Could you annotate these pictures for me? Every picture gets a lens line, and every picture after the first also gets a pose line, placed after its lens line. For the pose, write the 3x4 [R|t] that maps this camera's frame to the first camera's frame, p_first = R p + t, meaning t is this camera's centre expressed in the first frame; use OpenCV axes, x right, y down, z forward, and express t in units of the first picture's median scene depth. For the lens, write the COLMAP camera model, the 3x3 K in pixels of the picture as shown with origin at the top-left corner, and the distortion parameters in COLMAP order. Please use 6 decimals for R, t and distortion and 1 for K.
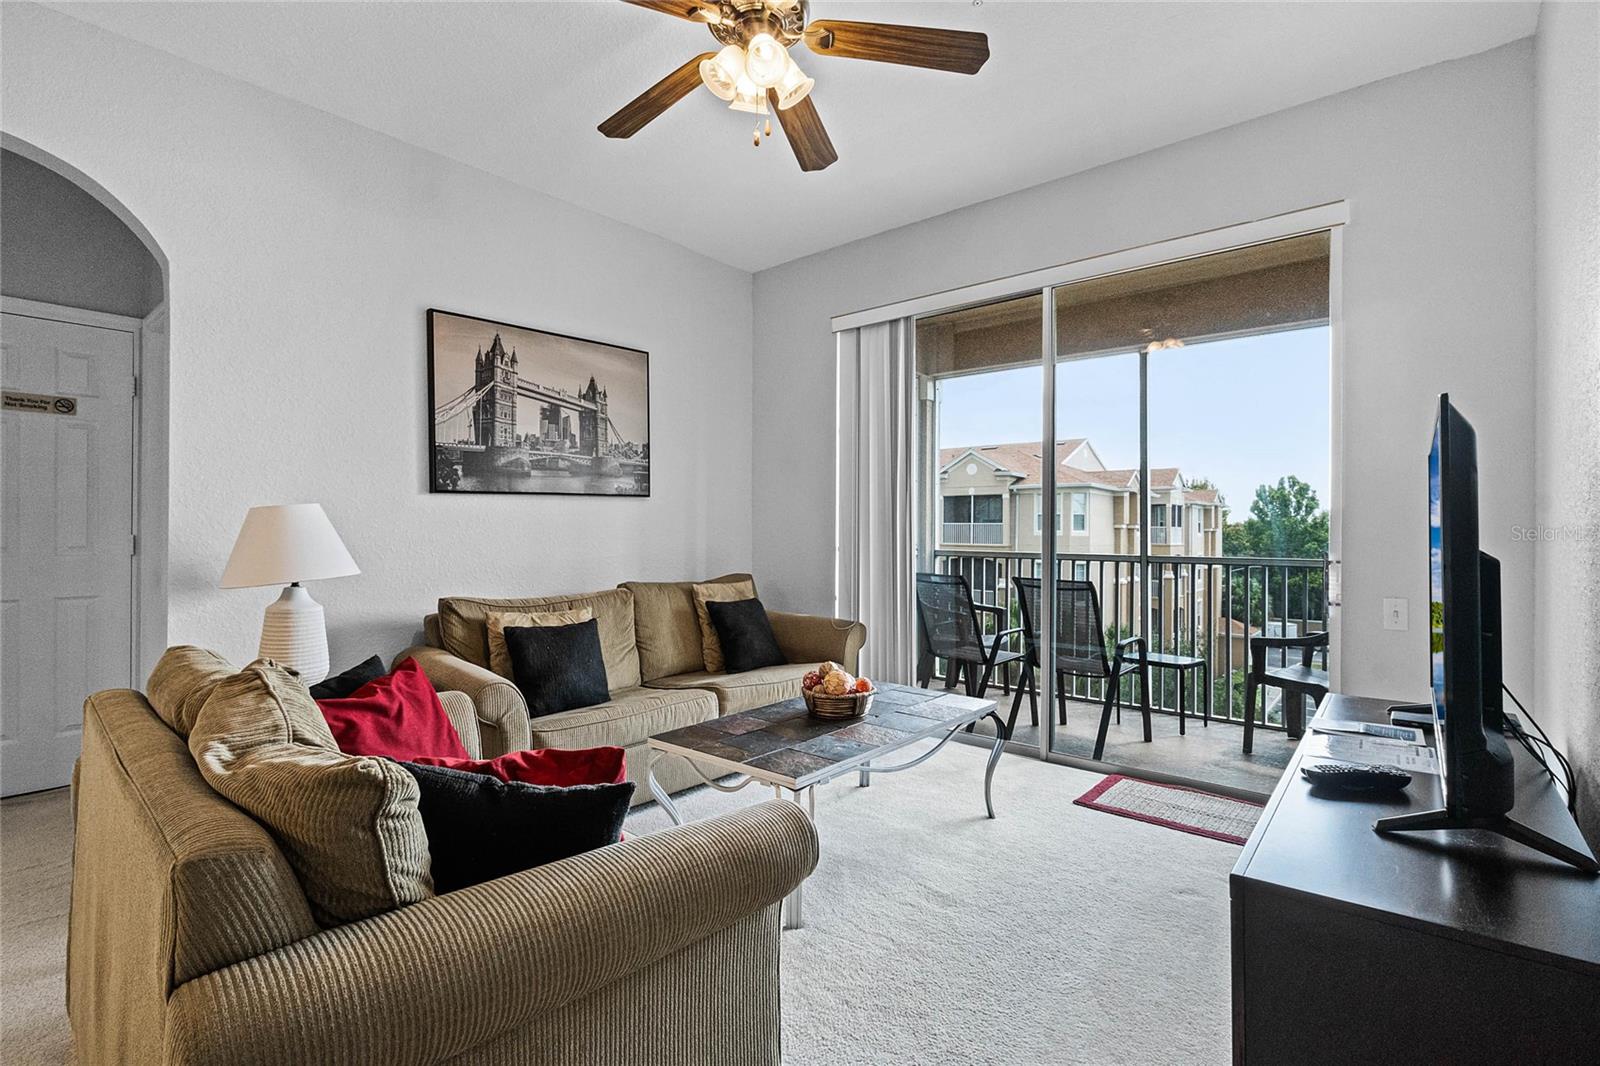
lens RADIAL K [[755.8, 0, 793.7], [0, 755.8, 530.7], [0, 0, 1]] dist [-0.002980, -0.000451]
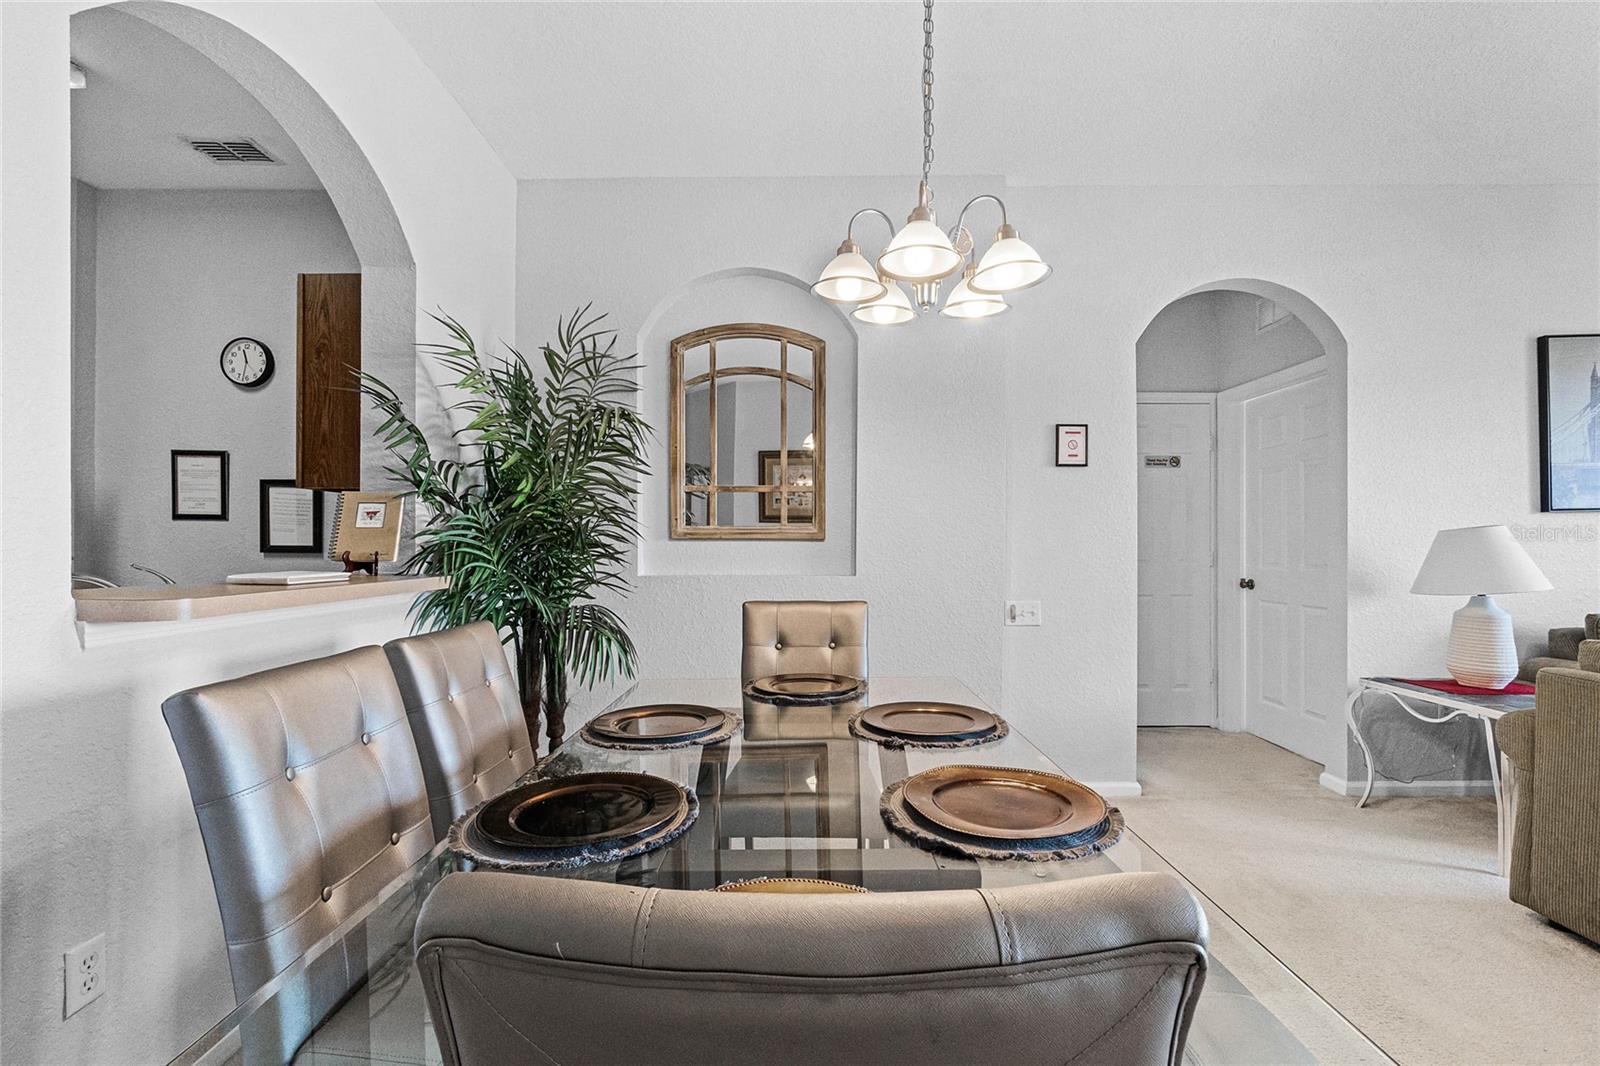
lens RADIAL K [[698.4, 0, 799.8], [0, 698.4, 540.0], [0, 0, 1]] dist [0.000554, 0.000007]
pose [[0.653024, -0.010304, -0.757267, -0.357145], [0.002516, 0.999931, -0.011436, -0.001739], [0.757333, 0.005563, 0.653005, -0.353133]]
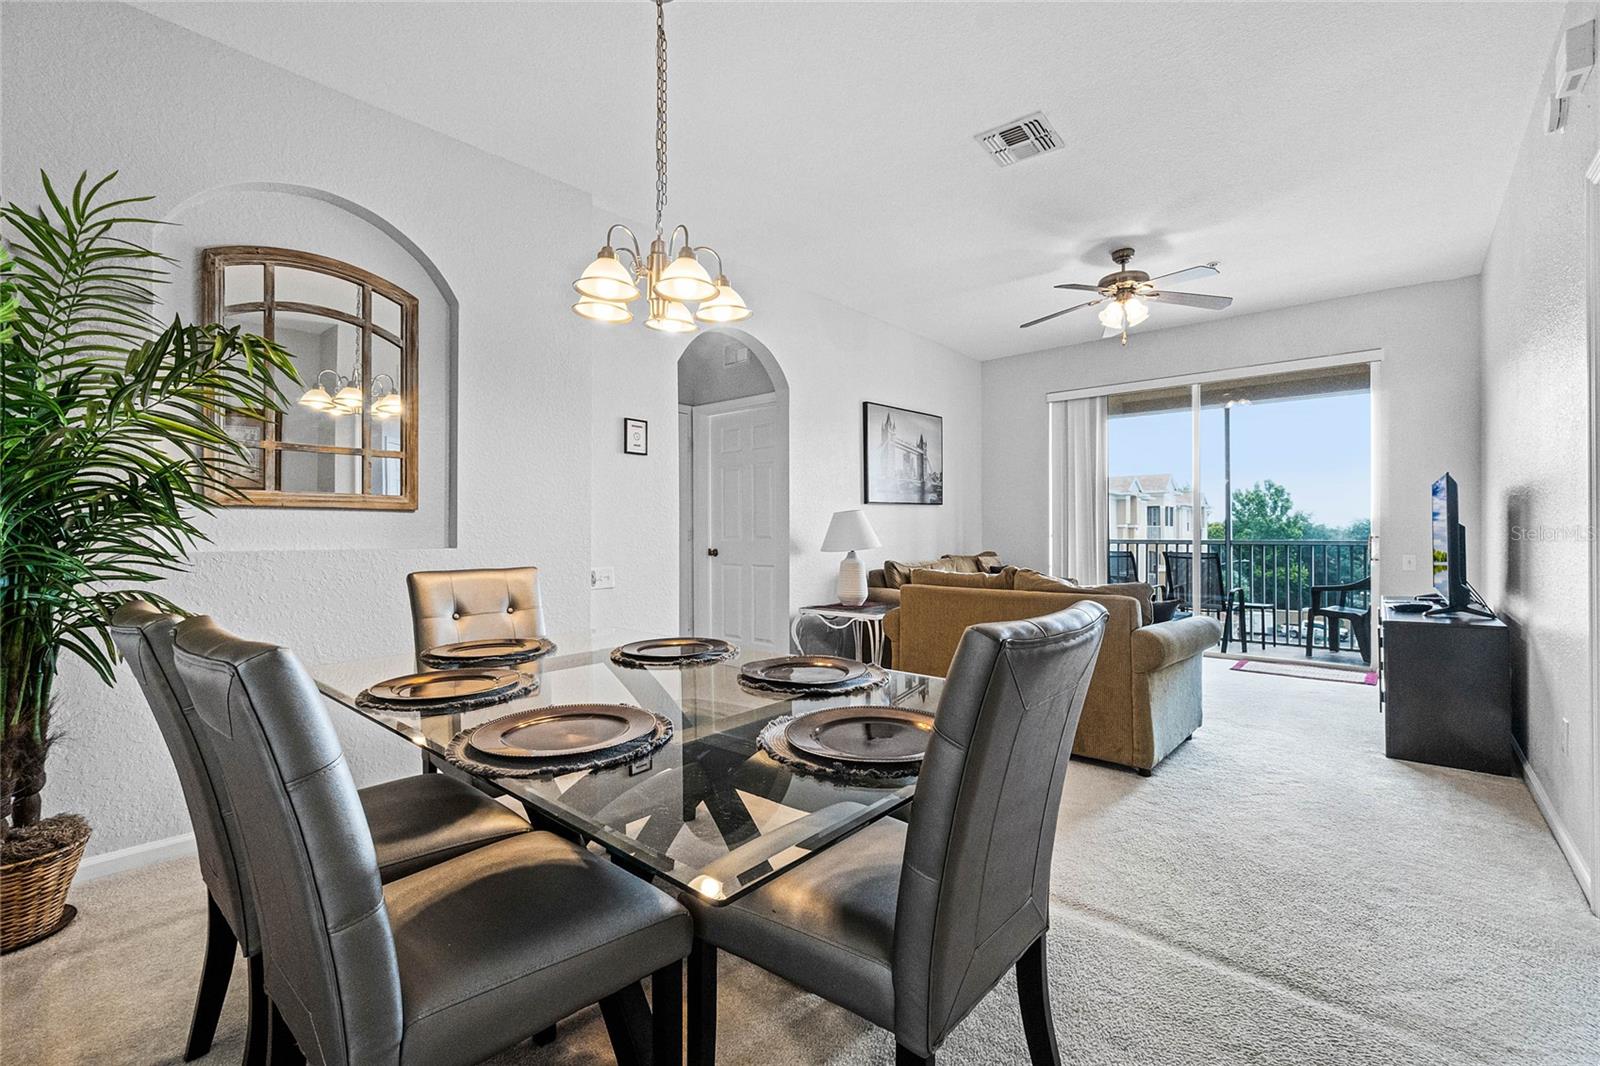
lens RADIAL K [[695.1, 0, 795.1], [0, 695.1, 536.1], [0, 0, 1]] dist [-0.002149, -0.000043]
pose [[0.999942, -0.005827, -0.009051, -0.537556], [0.005875, 0.999969, 0.005275, 0.015365], [0.009020, -0.005328, 0.999945, -0.562395]]
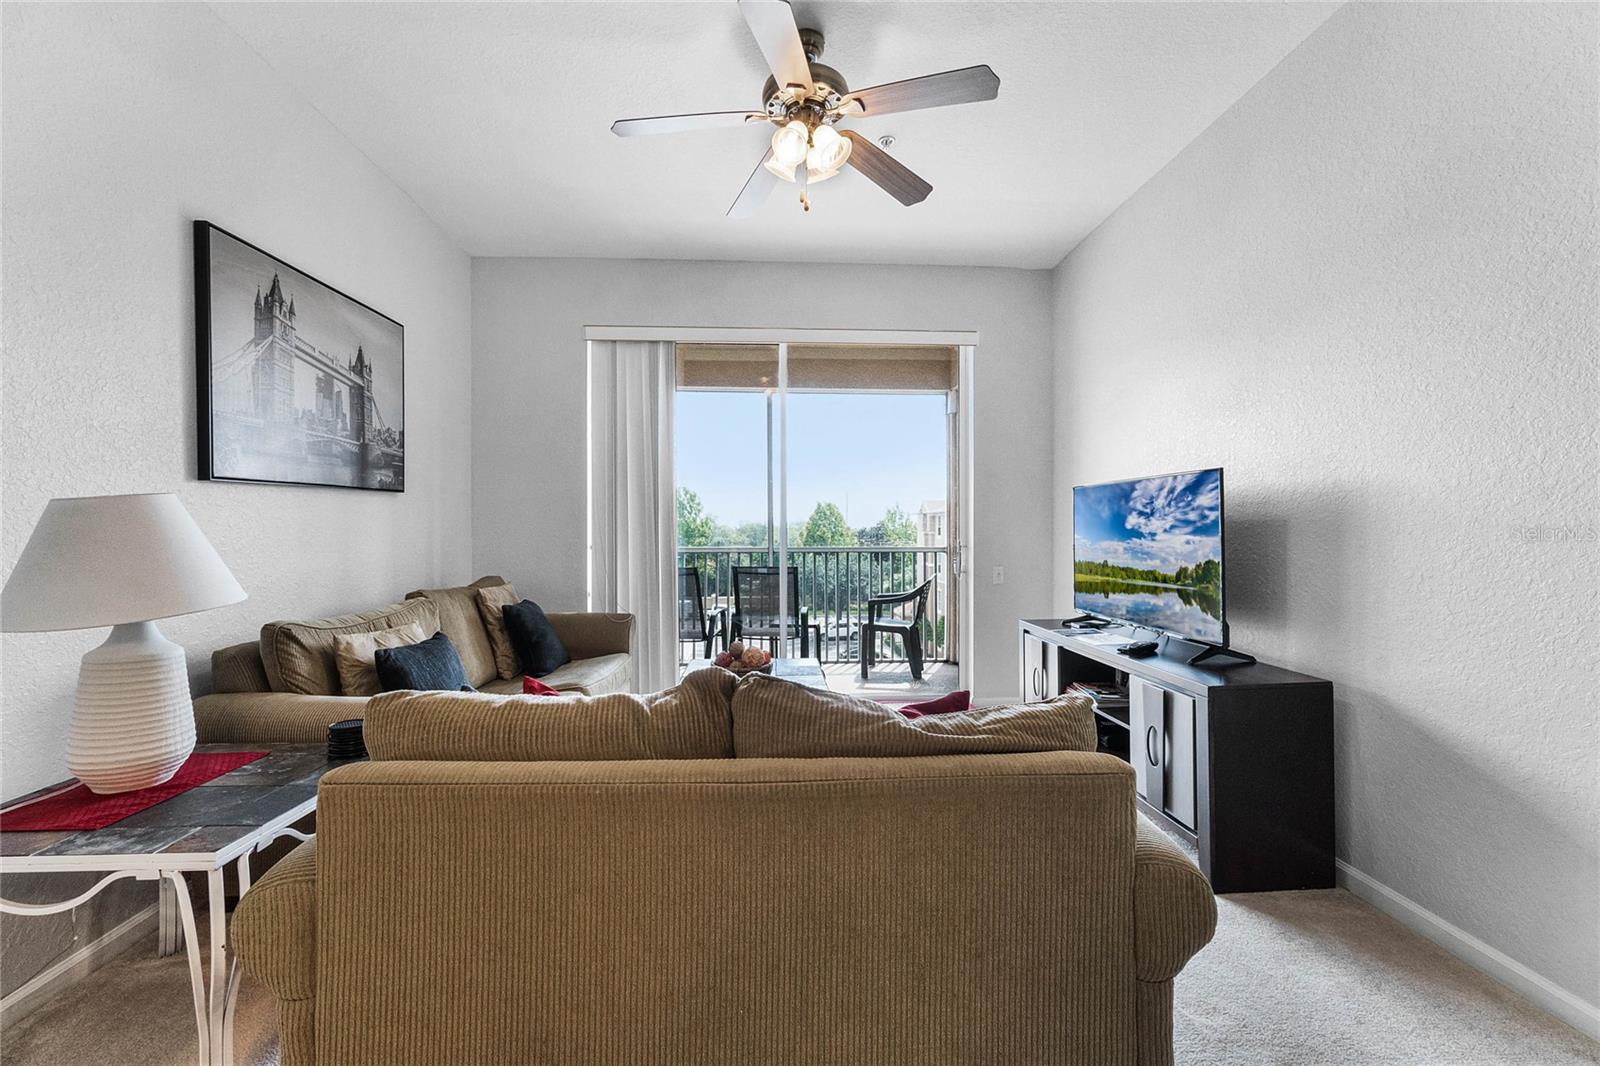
lens RADIAL K [[695.1, 0, 795.1], [0, 695.1, 536.1], [0, 0, 1]] dist [-0.002149, -0.000043]
pose [[0.728106, -0.007538, 0.685423, -0.443269], [0.000028, 0.999940, 0.010968, -0.003212], [-0.685465, -0.007967, 0.728062, 0.115923]]
